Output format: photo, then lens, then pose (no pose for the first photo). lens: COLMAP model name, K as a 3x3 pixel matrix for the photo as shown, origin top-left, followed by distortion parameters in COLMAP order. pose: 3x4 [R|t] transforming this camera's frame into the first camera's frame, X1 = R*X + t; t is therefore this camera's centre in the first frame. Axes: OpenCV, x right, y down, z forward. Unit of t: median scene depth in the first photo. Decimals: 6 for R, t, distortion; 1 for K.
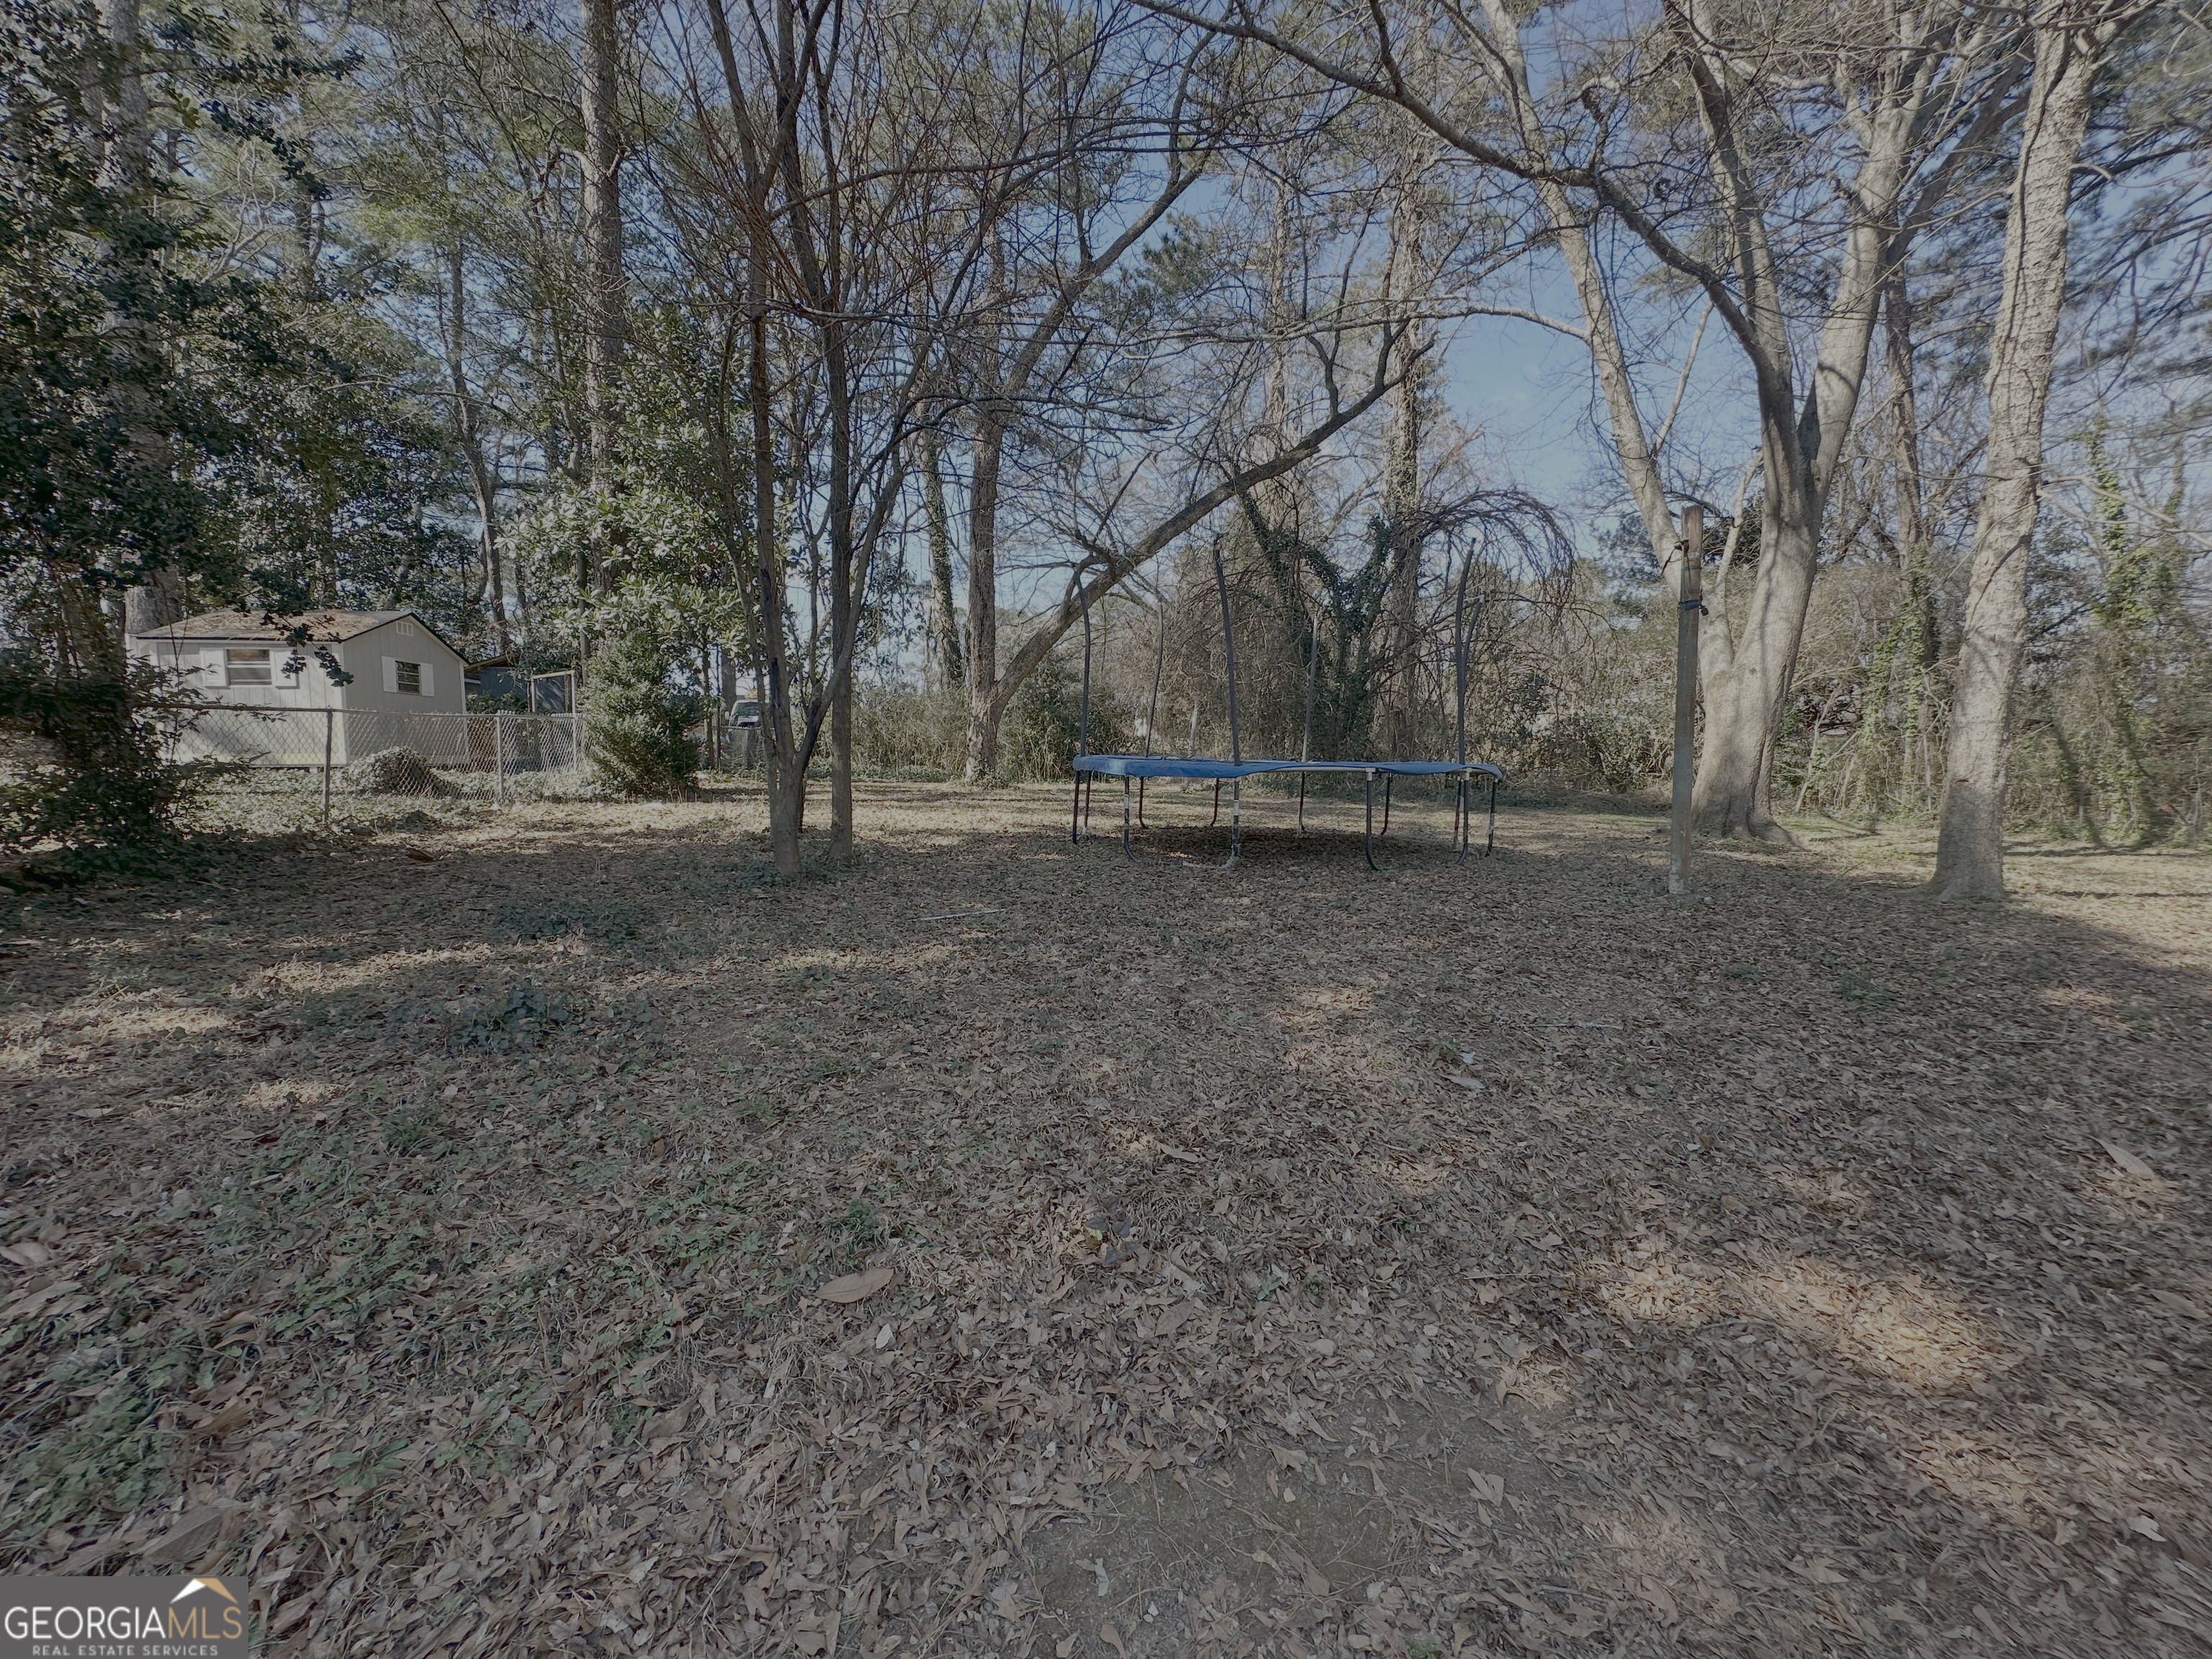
lens RADIAL K [[885.6, 0, 1107.9], [0, 885.6, 828.9], [0, 0, 1]] dist [-0.002945, 0.000525]
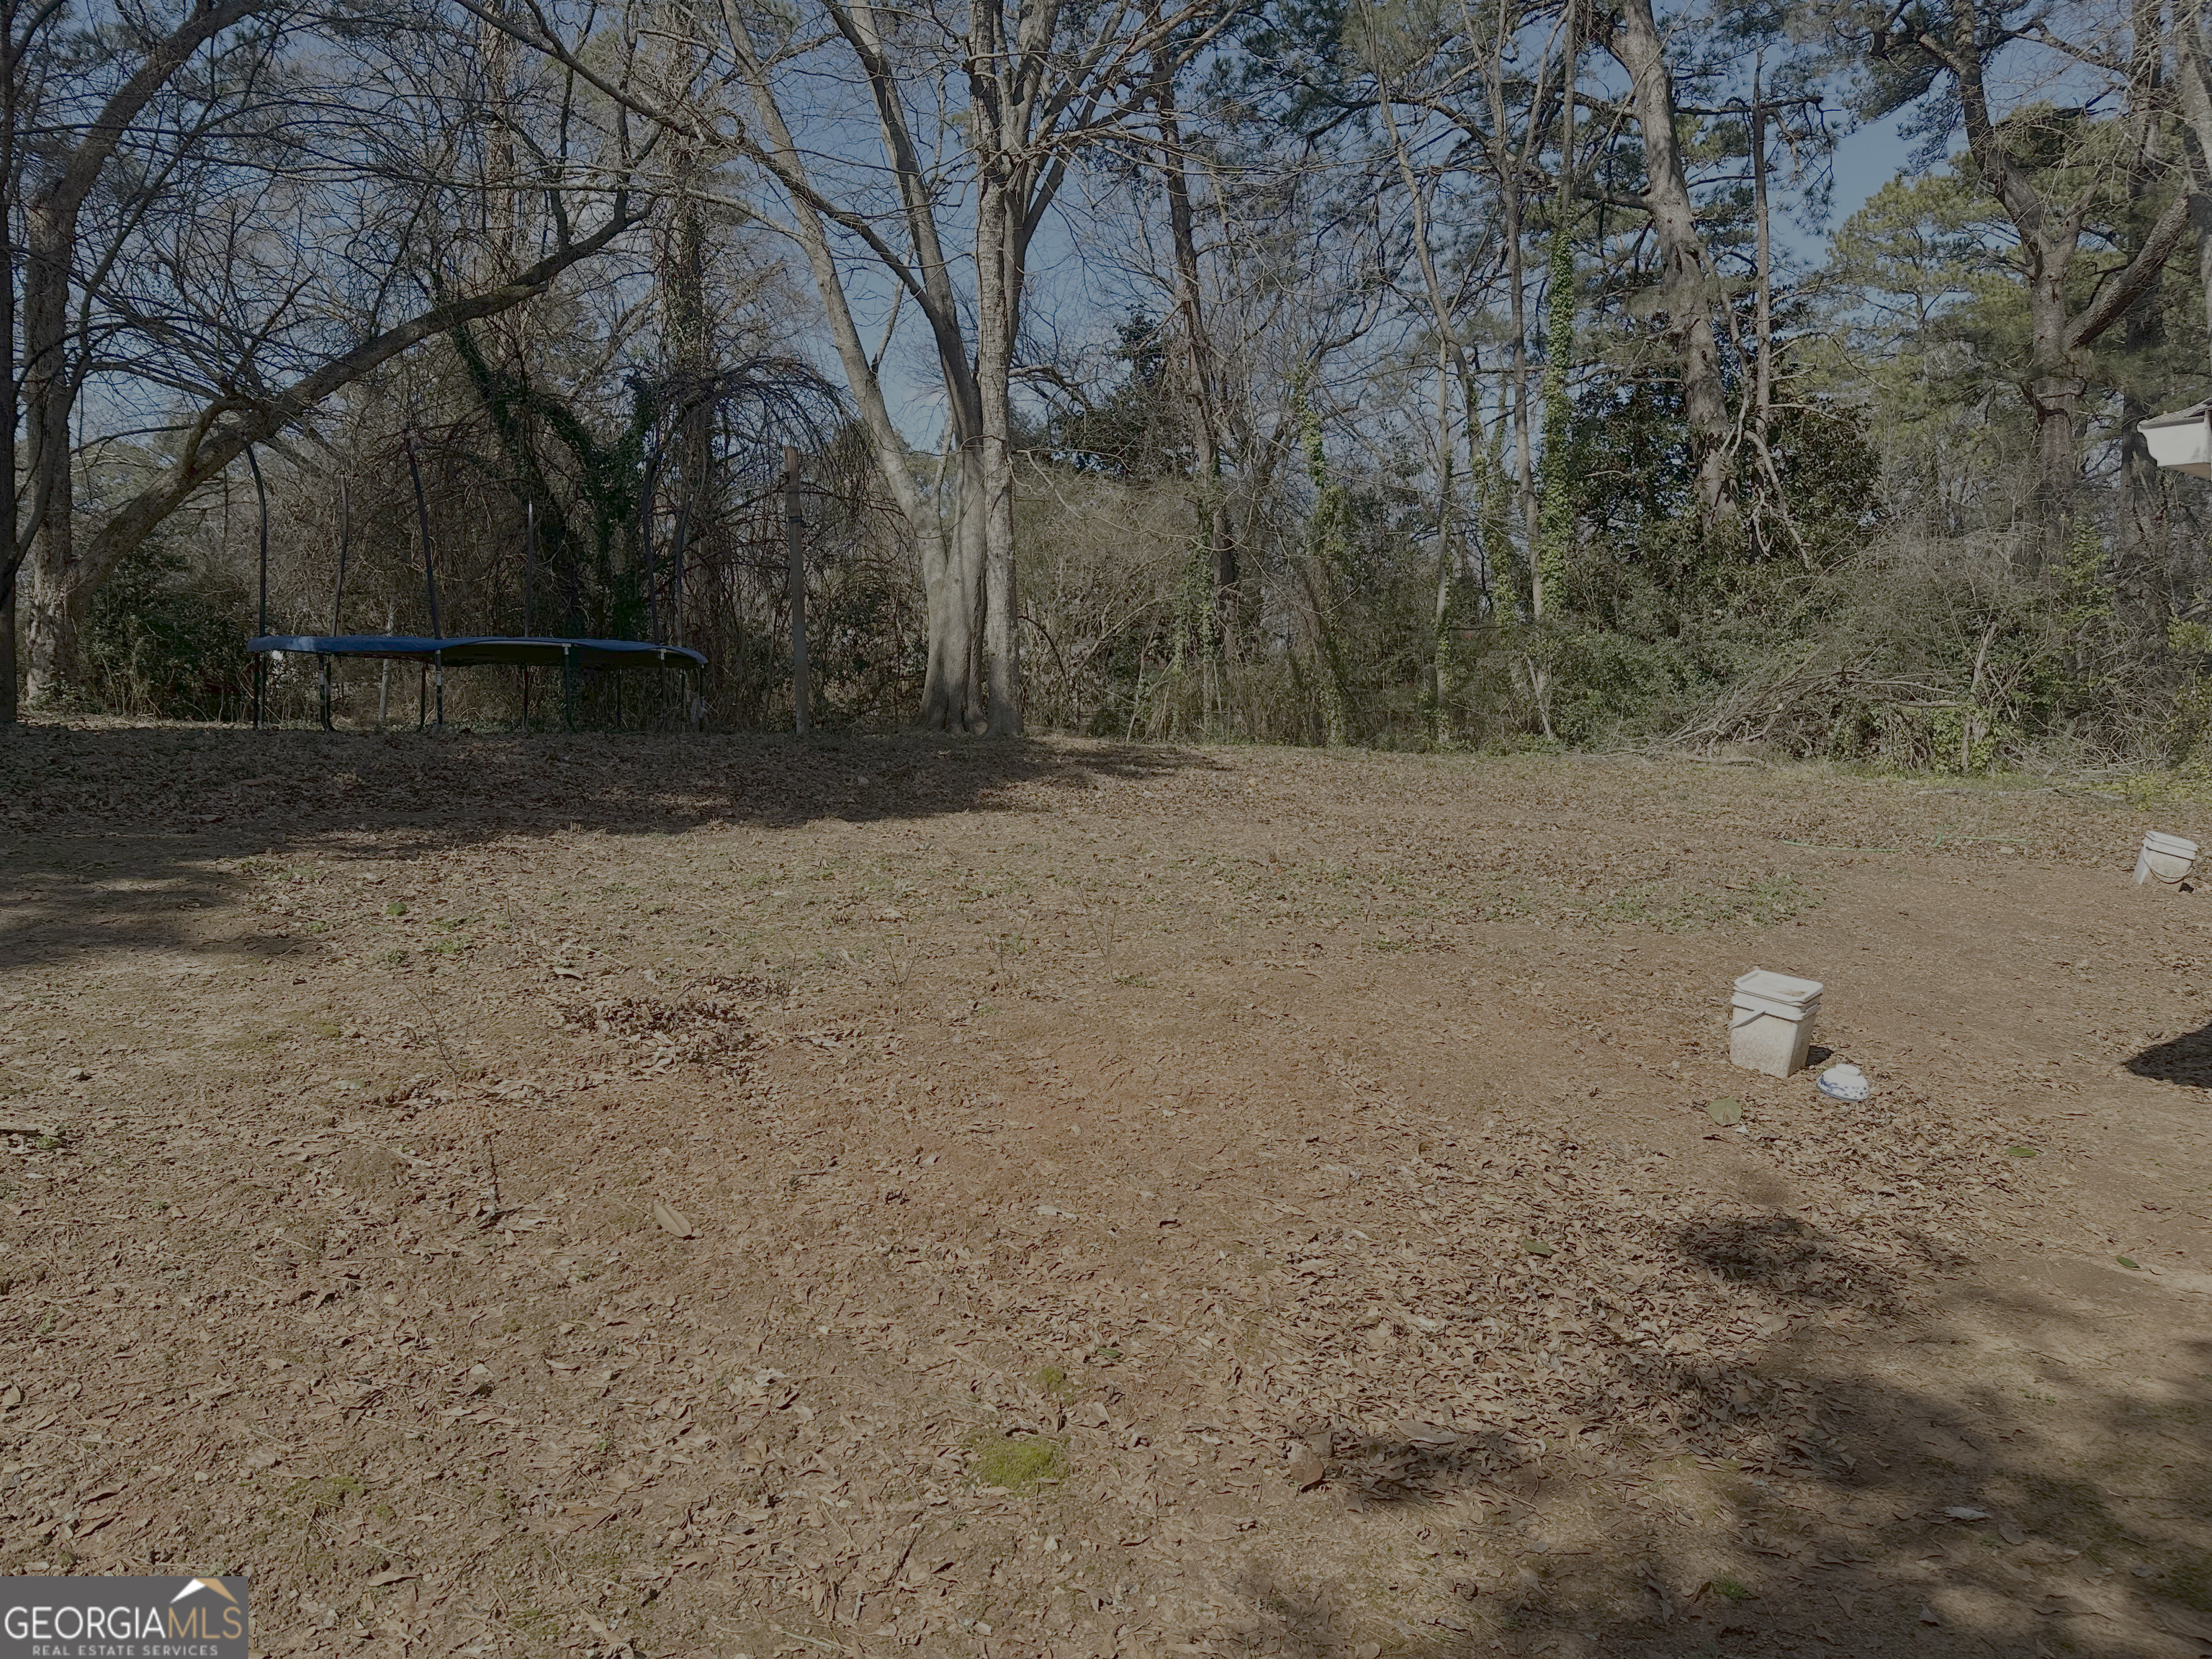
lens RADIAL K [[1565.0, 0, 1098.5], [0, 1565.0, 822.3], [0, 0, 1]] dist [0.163462, -0.216901]
pose [[0.872511, -0.039914, 0.486962, -0.048206], [0.053150, 0.998497, -0.013388, 0.094337], [-0.485695, 0.037563, 0.873321, -0.469861]]
